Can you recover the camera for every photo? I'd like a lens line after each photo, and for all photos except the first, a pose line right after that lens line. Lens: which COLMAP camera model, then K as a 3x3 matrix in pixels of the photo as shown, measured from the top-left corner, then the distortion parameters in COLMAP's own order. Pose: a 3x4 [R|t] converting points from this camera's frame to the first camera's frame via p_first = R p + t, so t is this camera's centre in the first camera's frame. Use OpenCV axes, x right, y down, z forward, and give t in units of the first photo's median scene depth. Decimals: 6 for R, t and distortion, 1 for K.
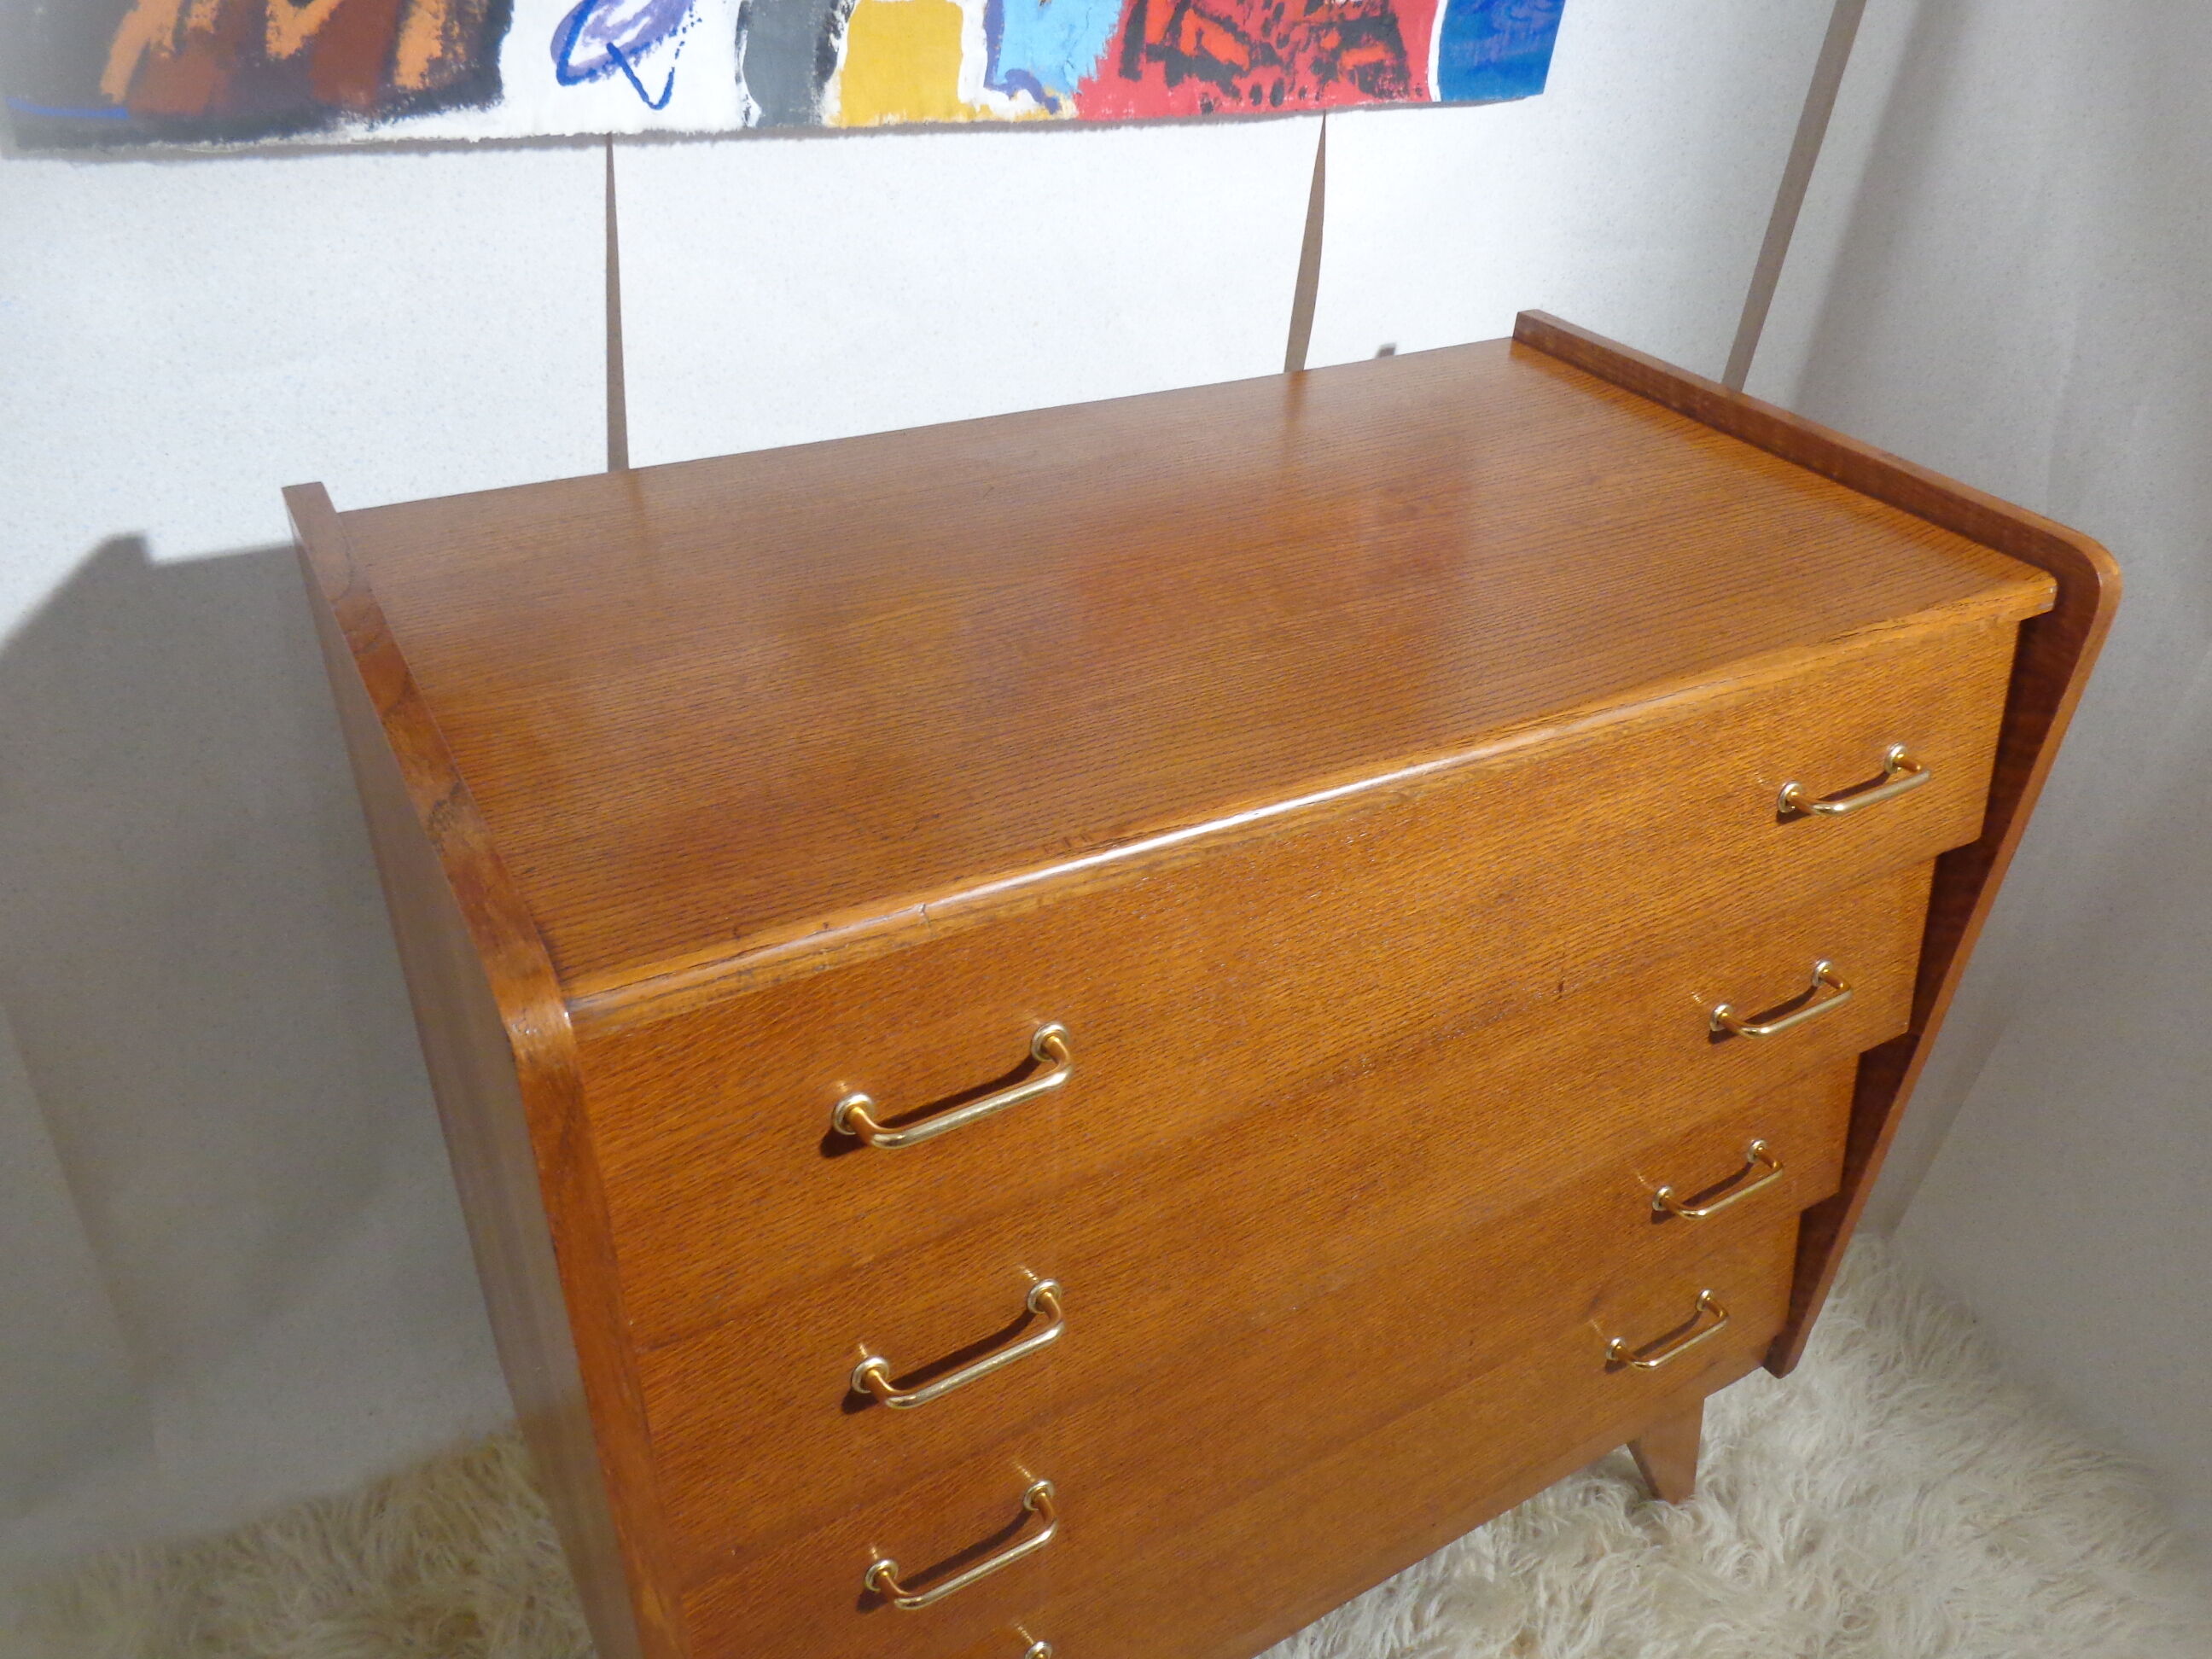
lens RADIAL K [[1643.7, 0, 1096.6], [0, 1643.7, 856.0], [0, 0, 1]] dist [-0.008420, -0.008606]
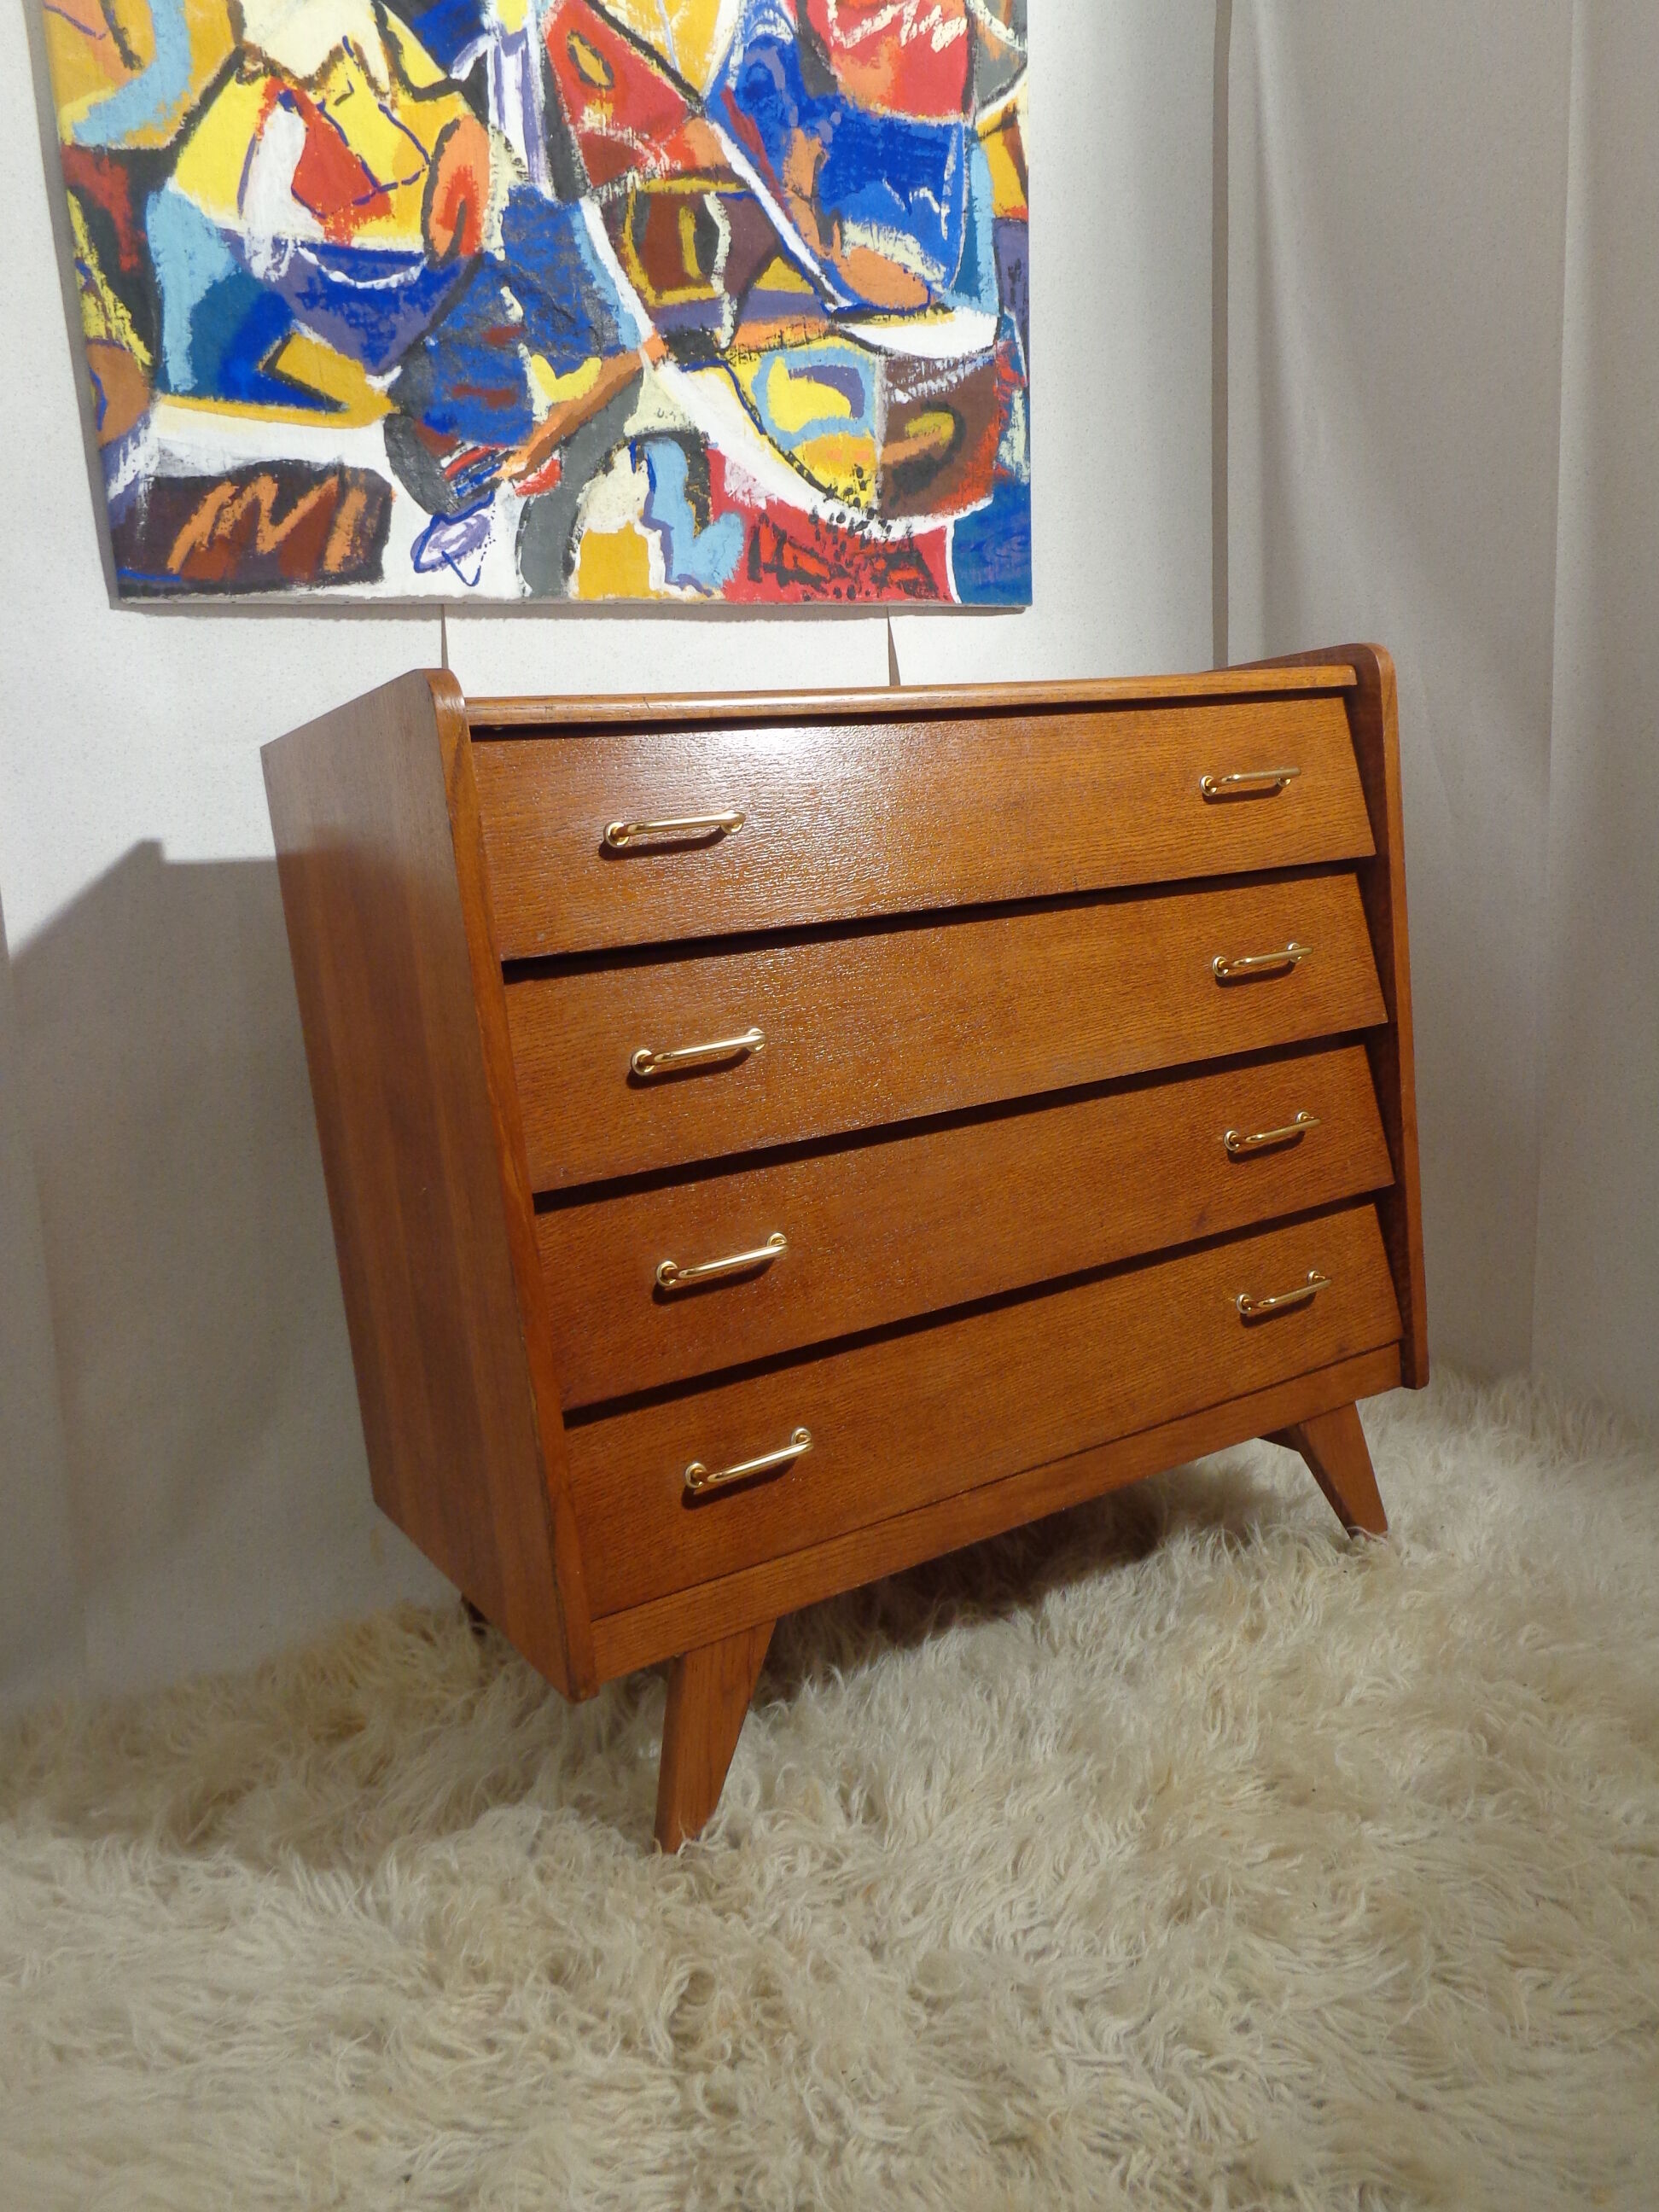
lens RADIAL K [[1643.7, 0, 812.5], [0, 1643.7, 1117.2], [0, 0, 1]] dist [-0.008420, -0.008606]
pose [[0.989886, -0.141358, -0.011955, 0.024520], [0.122899, 0.896605, -0.425434, 0.818528], [0.070857, 0.419662, 0.904910, -0.287516]]
